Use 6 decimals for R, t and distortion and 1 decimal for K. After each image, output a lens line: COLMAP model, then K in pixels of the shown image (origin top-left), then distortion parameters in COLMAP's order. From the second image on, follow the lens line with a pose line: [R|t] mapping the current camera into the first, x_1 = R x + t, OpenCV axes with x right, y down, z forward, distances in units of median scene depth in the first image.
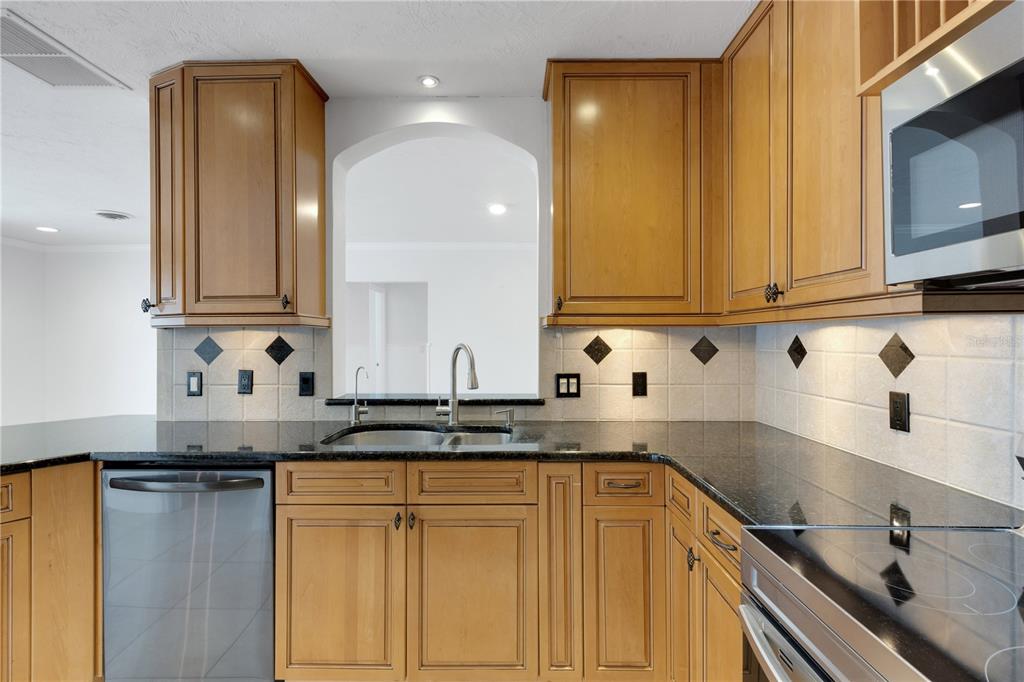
lens RADIAL K [[477.6, 0, 510.0], [0, 477.6, 341.0], [0, 0, 1]] dist [0.003220, 0.000553]
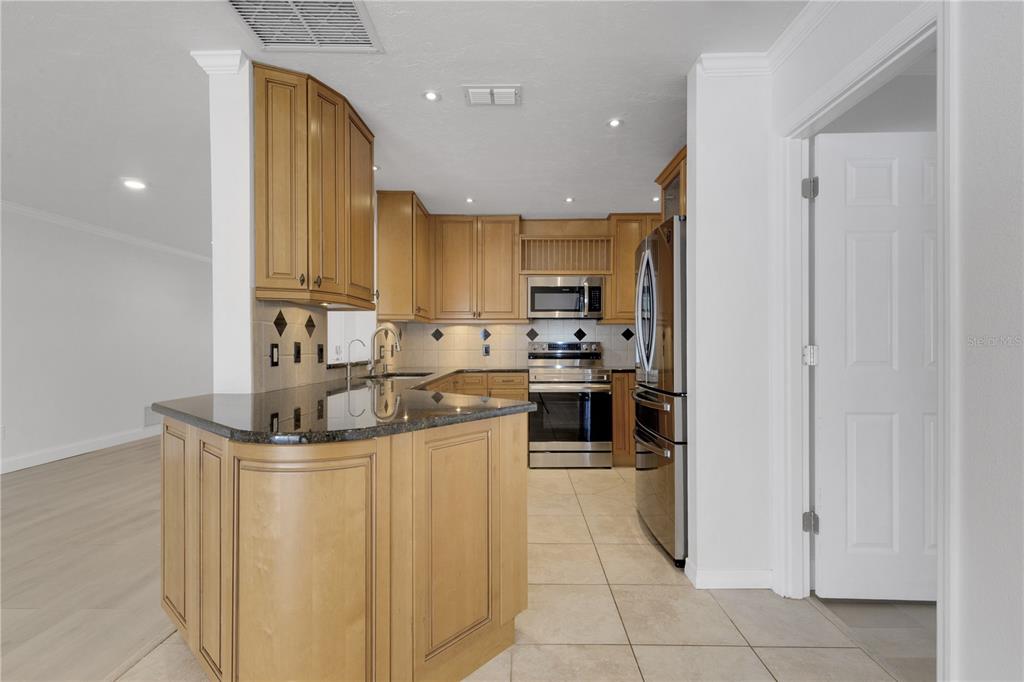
lens RADIAL K [[477.6, 0, 513.8], [0, 477.6, 343.9], [0, 0, 1]] dist [0.003220, 0.000553]
pose [[0.010548, 0.005278, 0.999930, -1.870642], [0.004384, 0.999976, -0.005324, 0.081244], [-0.999935, 0.004440, 0.010525, 0.512841]]
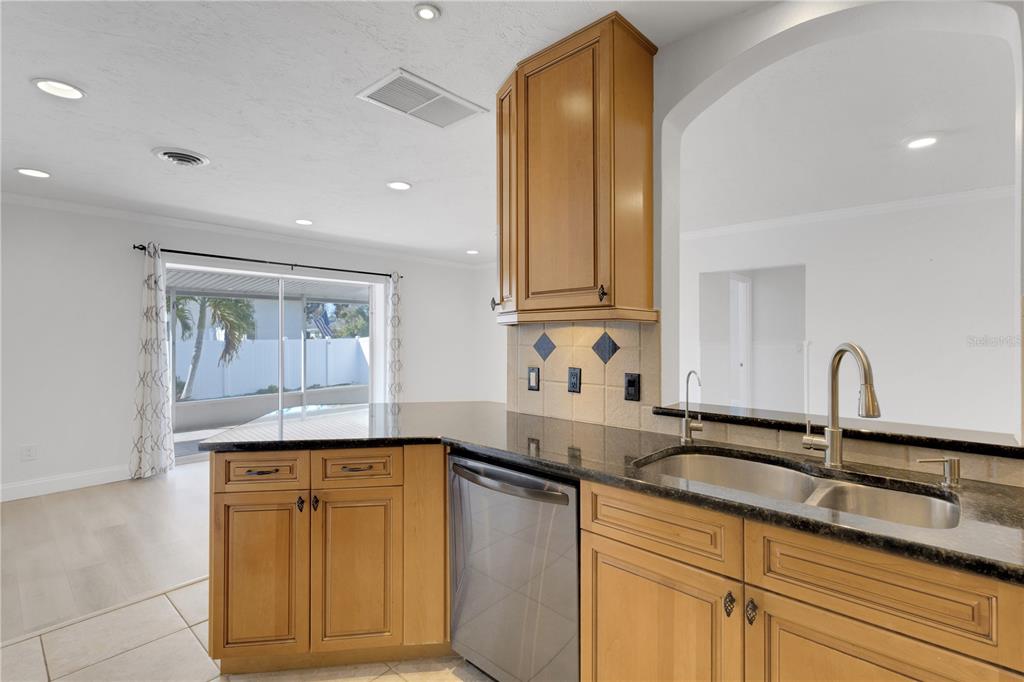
lens RADIAL K [[477.6, 0, 511.4], [0, 477.6, 333.5], [0, 0, 1]] dist [0.003220, 0.000553]
pose [[0.742807, -0.000175, -0.669506, -0.006988], [-0.004673, 0.999974, -0.005447, -0.002110], [0.669489, 0.007175, 0.742787, 0.224023]]
